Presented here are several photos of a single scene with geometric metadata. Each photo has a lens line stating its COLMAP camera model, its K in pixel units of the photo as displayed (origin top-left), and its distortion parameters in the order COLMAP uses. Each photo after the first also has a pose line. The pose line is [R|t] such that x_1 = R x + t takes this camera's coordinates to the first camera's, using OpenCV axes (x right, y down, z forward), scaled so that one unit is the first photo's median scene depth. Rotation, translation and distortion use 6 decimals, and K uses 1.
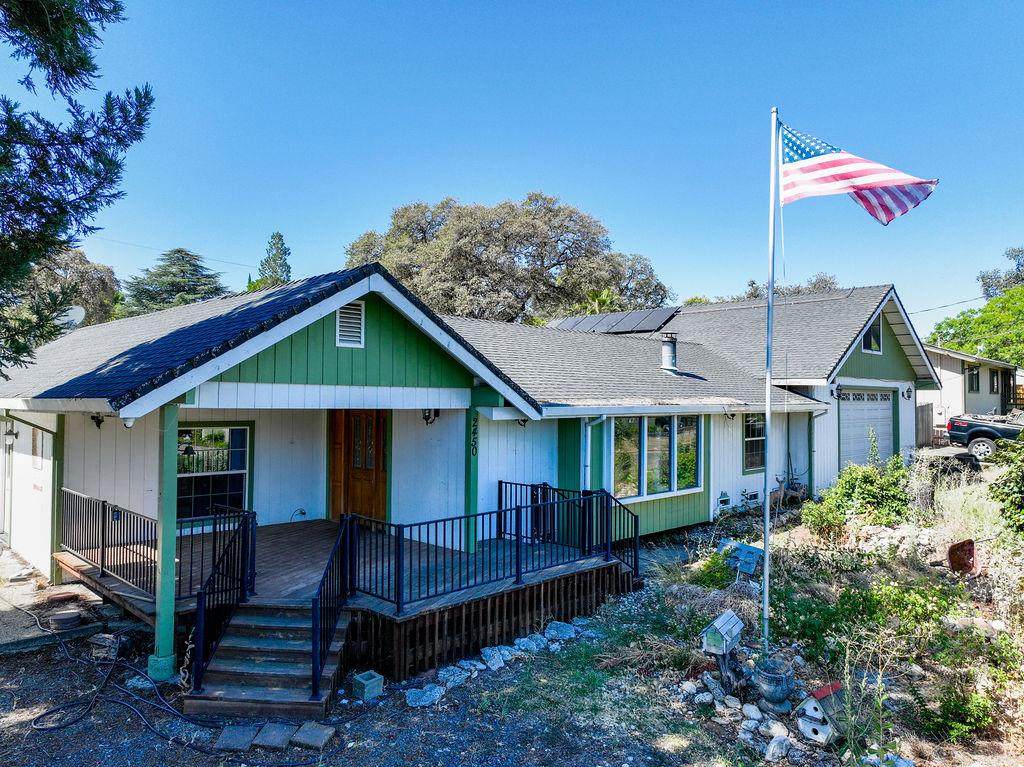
lens RADIAL K [[719.3, 0, 512.0], [0, 719.3, 383.5], [0, 0, 1]] dist [-0.003463, 0.018476]
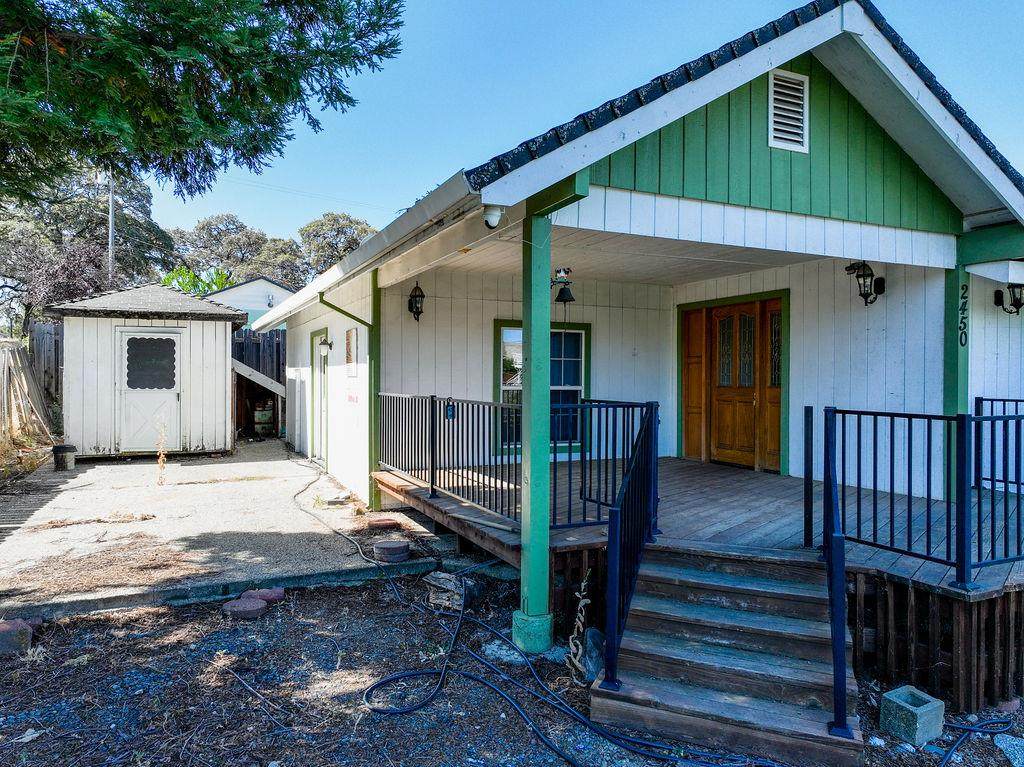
lens RADIAL K [[719.3, 0, 512.0], [0, 719.3, 383.5], [0, 0, 1]] dist [-0.003463, 0.018476]
pose [[0.938468, -0.000143, -0.345365, -0.236412], [0.009854, 0.999604, 0.026362, 0.131908], [0.345224, -0.028143, 0.938098, 0.337484]]
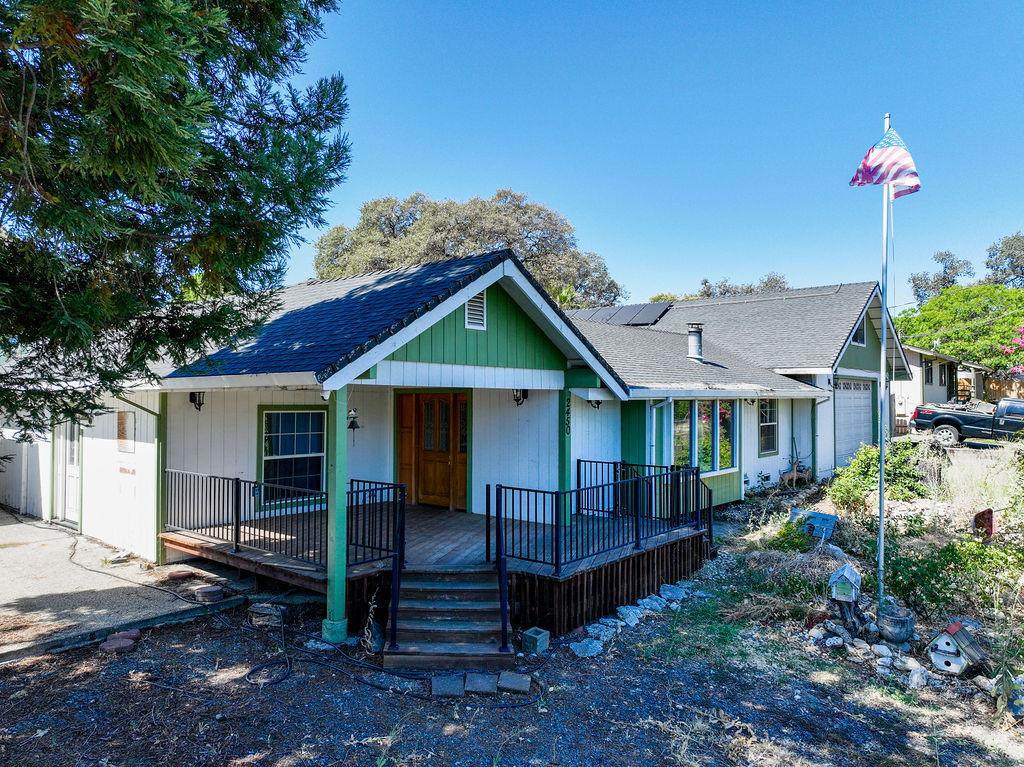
lens RADIAL K [[719.3, 0, 512.0], [0, 719.3, 383.5], [0, 0, 1]] dist [-0.003463, 0.018476]
pose [[0.995966, -0.001898, 0.089712, -0.268671], [0.001655, 0.999995, 0.002785, 0.026392], [-0.089716, -0.002625, 0.995964, -0.054192]]
